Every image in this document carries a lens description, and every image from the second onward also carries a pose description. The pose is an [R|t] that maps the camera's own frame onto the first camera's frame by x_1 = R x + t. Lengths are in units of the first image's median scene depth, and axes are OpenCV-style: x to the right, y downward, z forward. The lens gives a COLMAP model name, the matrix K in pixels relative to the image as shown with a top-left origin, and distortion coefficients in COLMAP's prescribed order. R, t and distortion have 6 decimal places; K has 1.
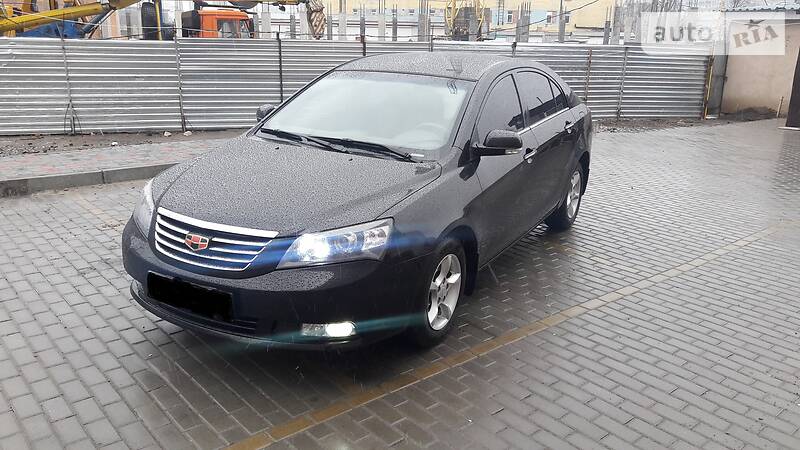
lens RADIAL K [[653.4, 0, 409.0], [0, 653.4, 226.3], [0, 0, 1]] dist [0.128606, -0.315341]
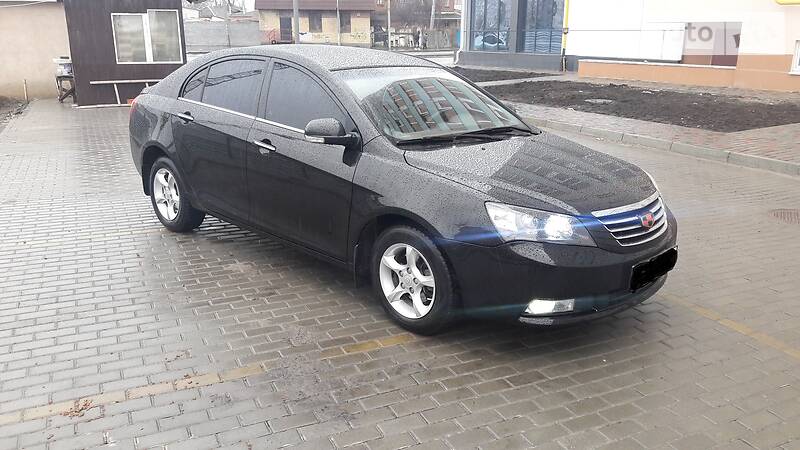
lens RADIAL K [[658.2, 0, 410.5], [0, 658.2, 223.9], [0, 0, 1]] dist [0.059580, -0.106253]
pose [[0.258723, -0.288959, 0.921718, -0.857071], [0.264715, 0.938888, 0.220037, -0.189952], [-0.928972, 0.187064, 0.319404, 0.596809]]
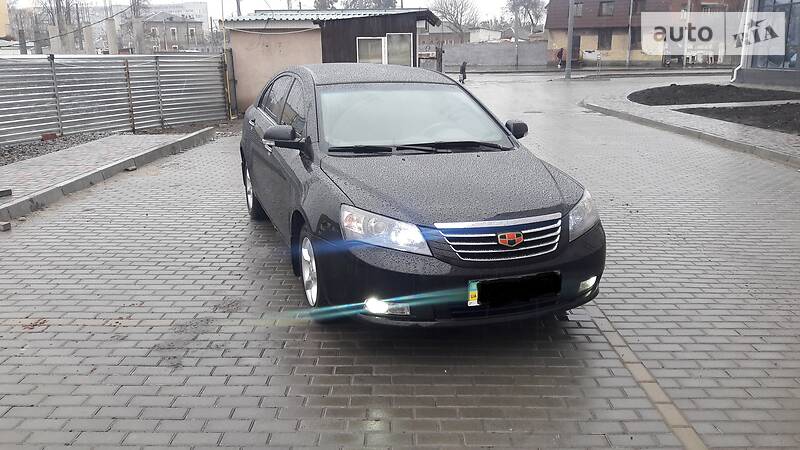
lens RADIAL K [[658.2, 0, 410.5], [0, 658.2, 223.9], [0, 0, 1]] dist [0.059580, -0.106253]
pose [[0.649129, -0.218176, 0.728719, -0.717746], [0.228779, 0.969627, 0.086511, -0.078525], [-0.725460, 0.110558, 0.679326, 0.219357]]
